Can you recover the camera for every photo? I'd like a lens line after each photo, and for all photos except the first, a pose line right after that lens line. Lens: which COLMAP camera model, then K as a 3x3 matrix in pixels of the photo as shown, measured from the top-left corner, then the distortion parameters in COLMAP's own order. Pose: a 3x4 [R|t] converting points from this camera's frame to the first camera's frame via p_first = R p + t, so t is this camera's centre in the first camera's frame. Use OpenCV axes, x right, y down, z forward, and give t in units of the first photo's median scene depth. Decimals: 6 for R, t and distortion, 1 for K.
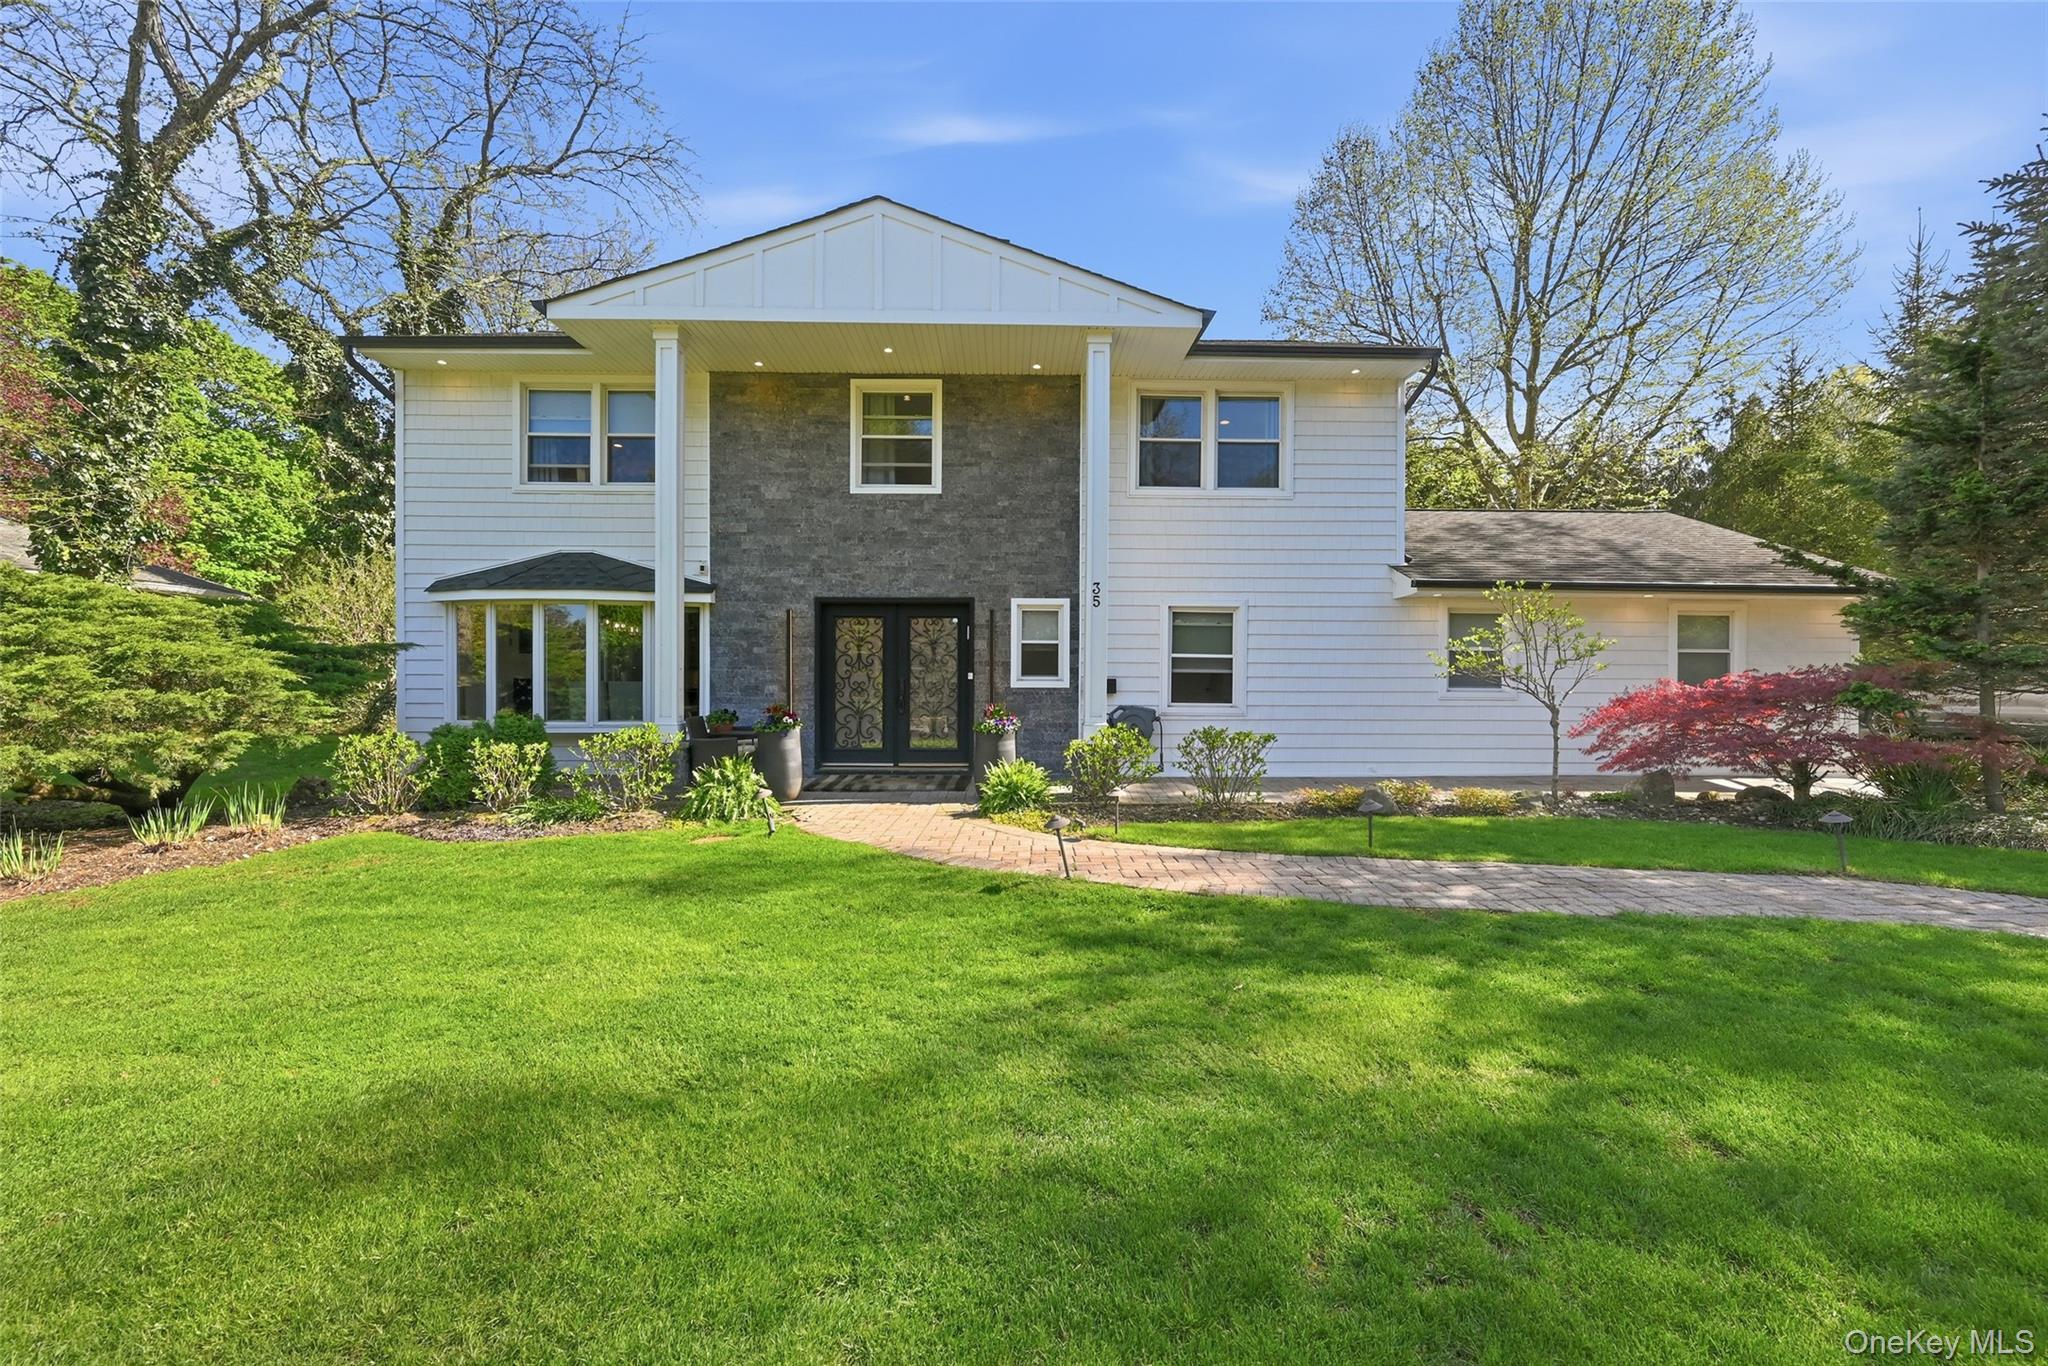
lens RADIAL K [[819.4, 0, 1016.8], [0, 819.4, 687.2], [0, 0, 1]] dist [0.000274, 0.000209]
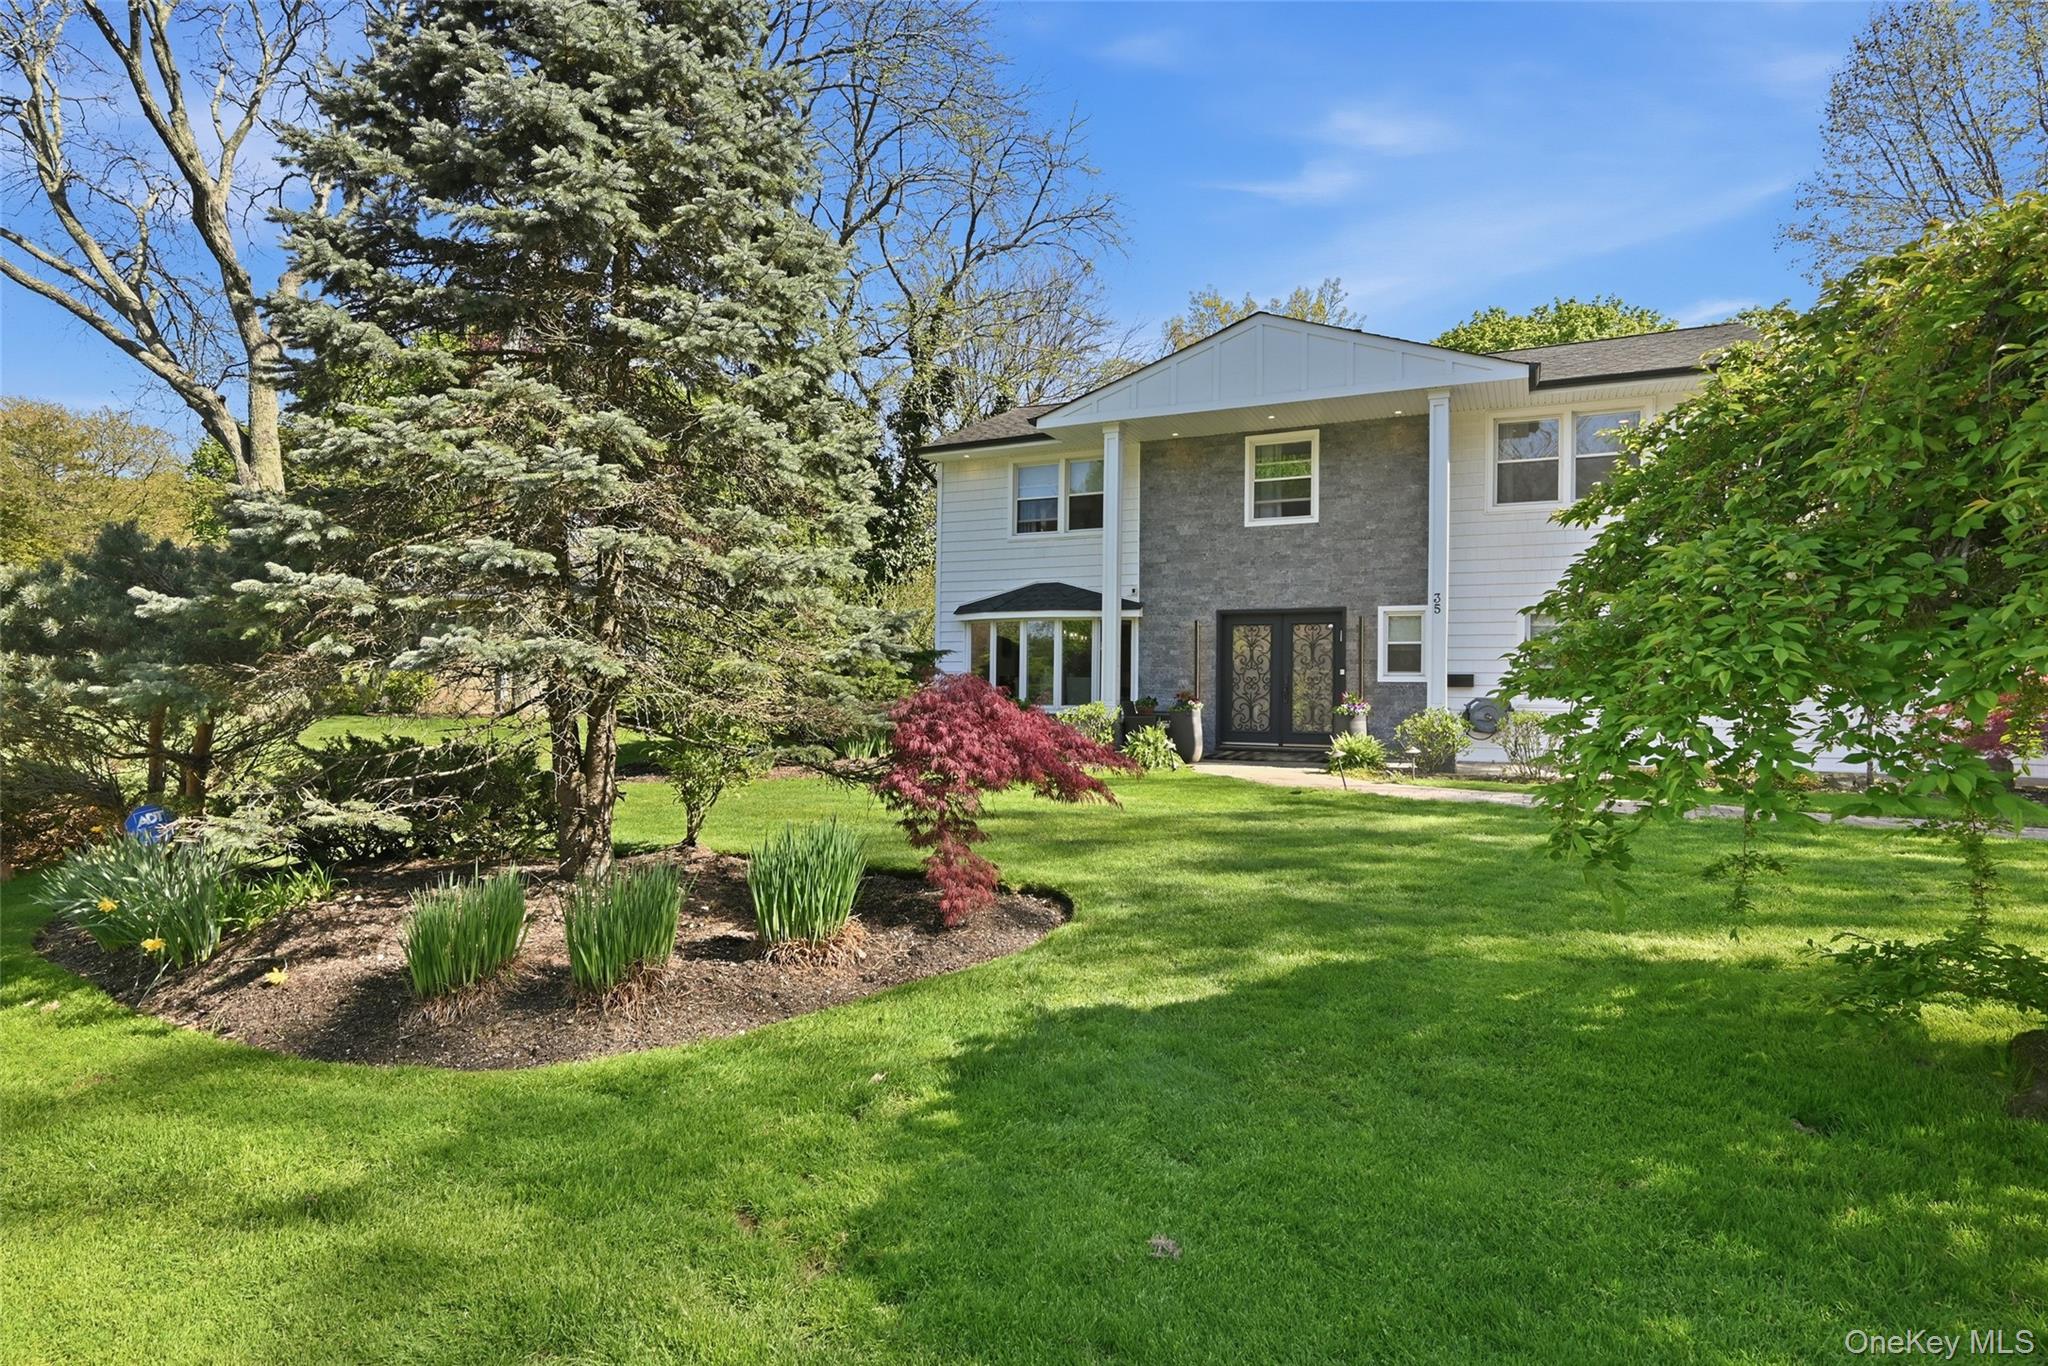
lens RADIAL K [[1063.4, 0, 1019.2], [0, 1063.4, 682.6], [0, 0, 1]] dist [-0.029211, -0.001160]
pose [[0.889828, 0.002141, -0.456290, 0.231796], [-0.011535, 0.999775, -0.017804, 0.035237], [0.456149, 0.021106, 0.889653, -0.599766]]
